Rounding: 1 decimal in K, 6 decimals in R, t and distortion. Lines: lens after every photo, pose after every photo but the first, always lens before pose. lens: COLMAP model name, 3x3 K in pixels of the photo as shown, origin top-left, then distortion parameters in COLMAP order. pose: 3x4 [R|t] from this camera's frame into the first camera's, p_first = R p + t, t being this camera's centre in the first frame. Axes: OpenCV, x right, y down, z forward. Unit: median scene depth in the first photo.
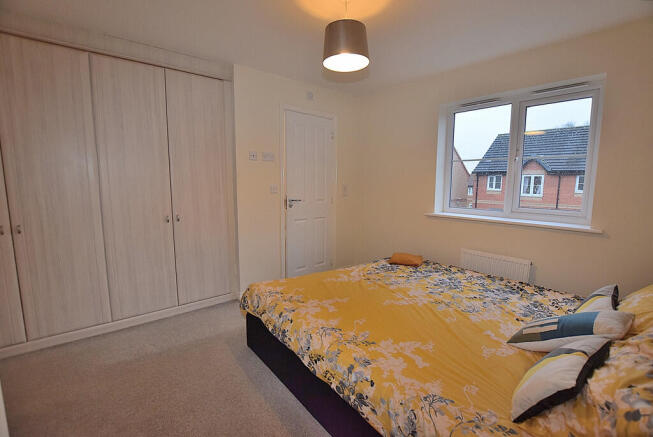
lens RADIAL K [[295.6, 0, 326.5], [0, 295.6, 218.5], [0, 0, 1]] dist [-0.000832, -0.000157]
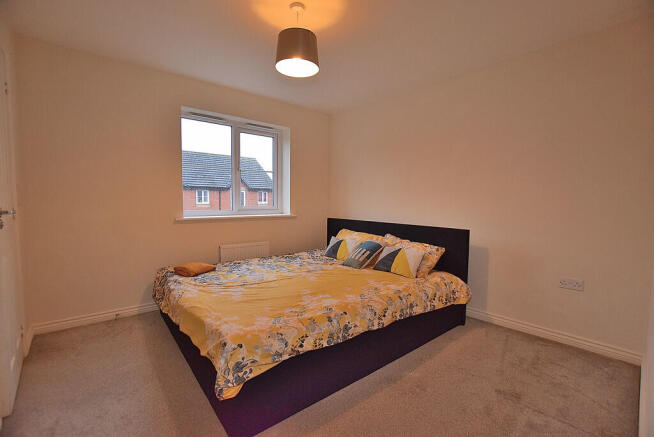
lens RADIAL K [[297.1, 0, 325.9], [0, 297.1, 225.8], [0, 0, 1]] dist [-0.045419, -0.000081]
pose [[-0.040070, -0.081458, 0.995871, -1.023745], [0.118280, 0.989277, 0.085678, -0.032330], [-0.992172, 0.121224, -0.030005, 1.004195]]
